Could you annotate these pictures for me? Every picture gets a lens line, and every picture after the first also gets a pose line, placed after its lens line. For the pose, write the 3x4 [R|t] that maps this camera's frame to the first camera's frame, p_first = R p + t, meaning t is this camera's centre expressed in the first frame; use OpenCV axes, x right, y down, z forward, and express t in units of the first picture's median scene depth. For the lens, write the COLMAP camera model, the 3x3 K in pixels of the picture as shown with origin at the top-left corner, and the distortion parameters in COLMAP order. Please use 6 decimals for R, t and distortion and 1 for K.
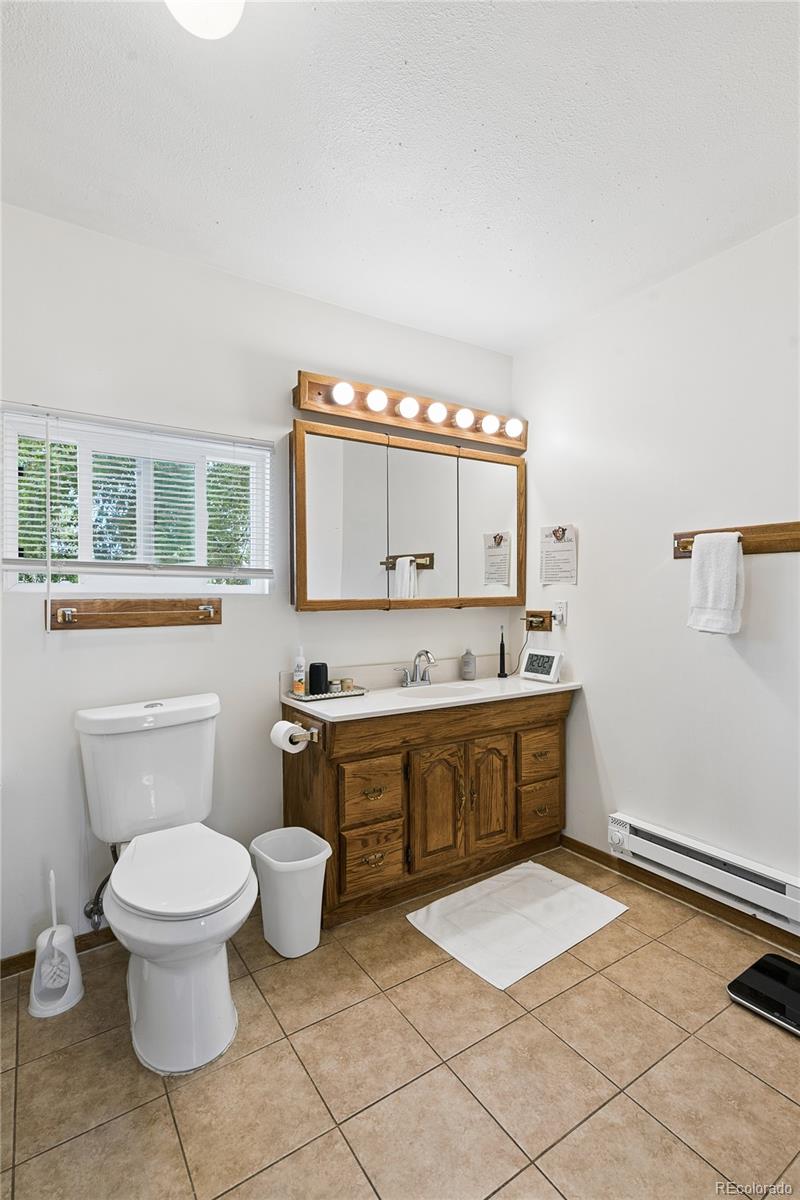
lens RADIAL K [[555.0, 0, 399.5], [0, 555.0, 597.7], [0, 0, 1]] dist [-0.004369, 0.002701]
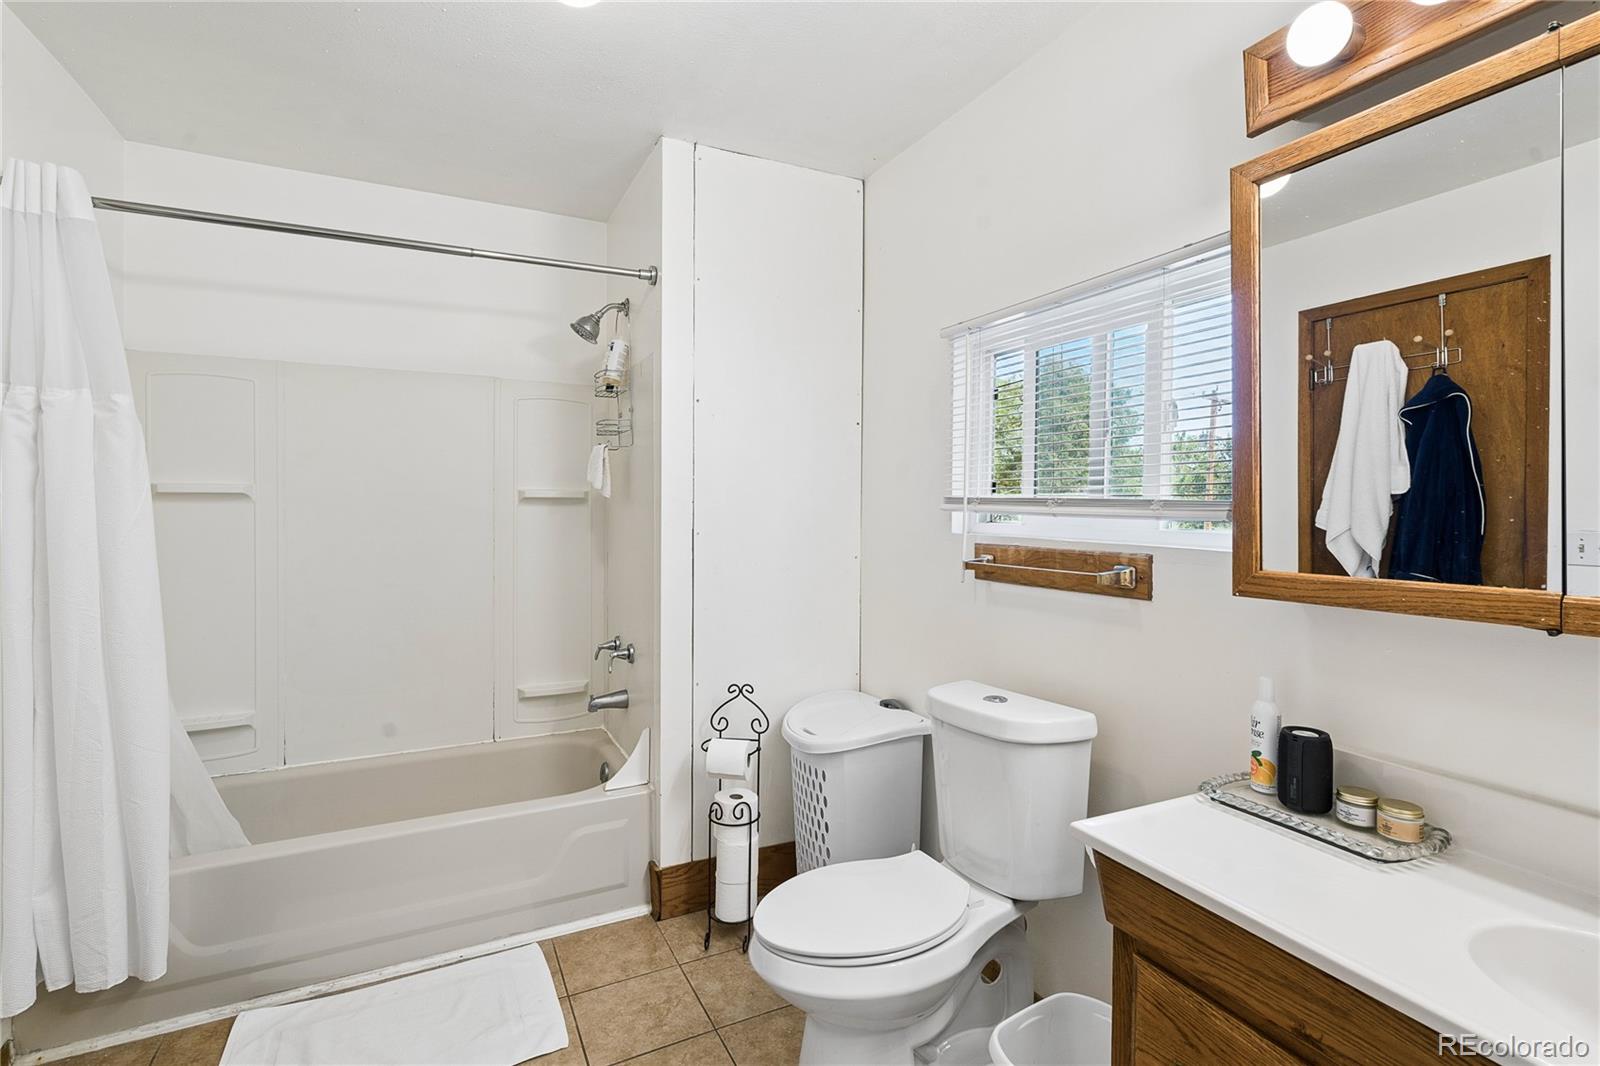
lens RADIAL K [[740.0, 0, 793.4], [0, 740.0, 509.6], [0, 0, 1]] dist [-0.004369, 0.002701]
pose [[-0.112475, 0.007040, -0.993630, 0.476058], [-0.005925, 0.999952, 0.007756, -0.050311], [0.993637, 0.006760, -0.112428, 0.758817]]
